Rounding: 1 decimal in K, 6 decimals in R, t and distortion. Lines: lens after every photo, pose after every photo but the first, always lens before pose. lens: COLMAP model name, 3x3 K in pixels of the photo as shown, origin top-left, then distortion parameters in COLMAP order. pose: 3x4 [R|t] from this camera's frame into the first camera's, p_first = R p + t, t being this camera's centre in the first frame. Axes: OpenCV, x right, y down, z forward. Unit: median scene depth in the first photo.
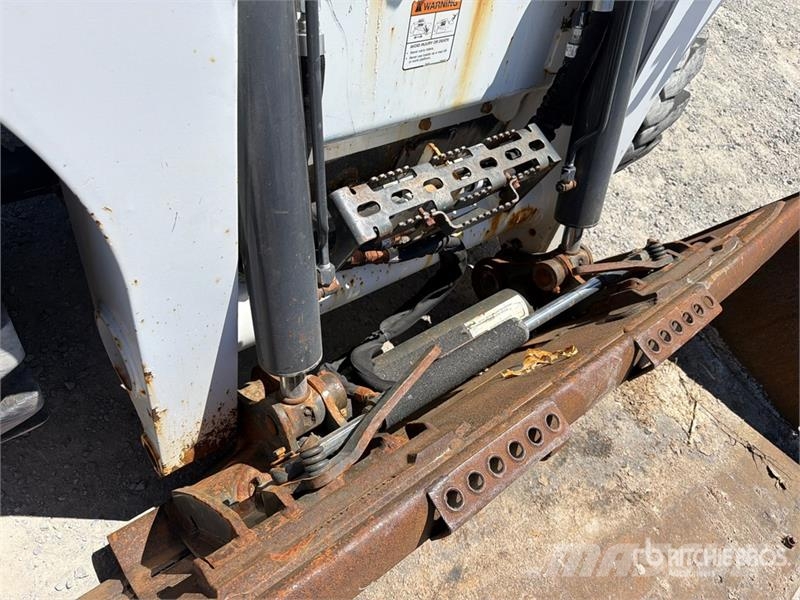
lens RADIAL K [[570.0, 0, 397.4], [0, 570.0, 308.8], [0, 0, 1]] dist [0.087839, -0.144245]
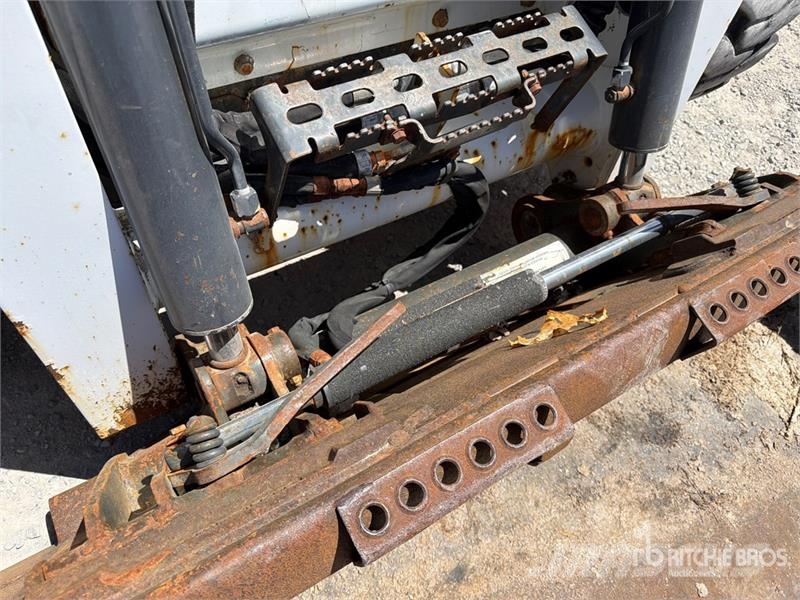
lens RADIAL K [[572.9, 0, 400.0], [0, 572.9, 300.0], [0, 0, 1]] dist [0.005354, -0.008686]
pose [[0.984526, 0.037559, -0.171166, 0.164542], [-0.025271, 0.996982, 0.073410, 0.005462], [0.173407, -0.067949, 0.982503, 0.221908]]
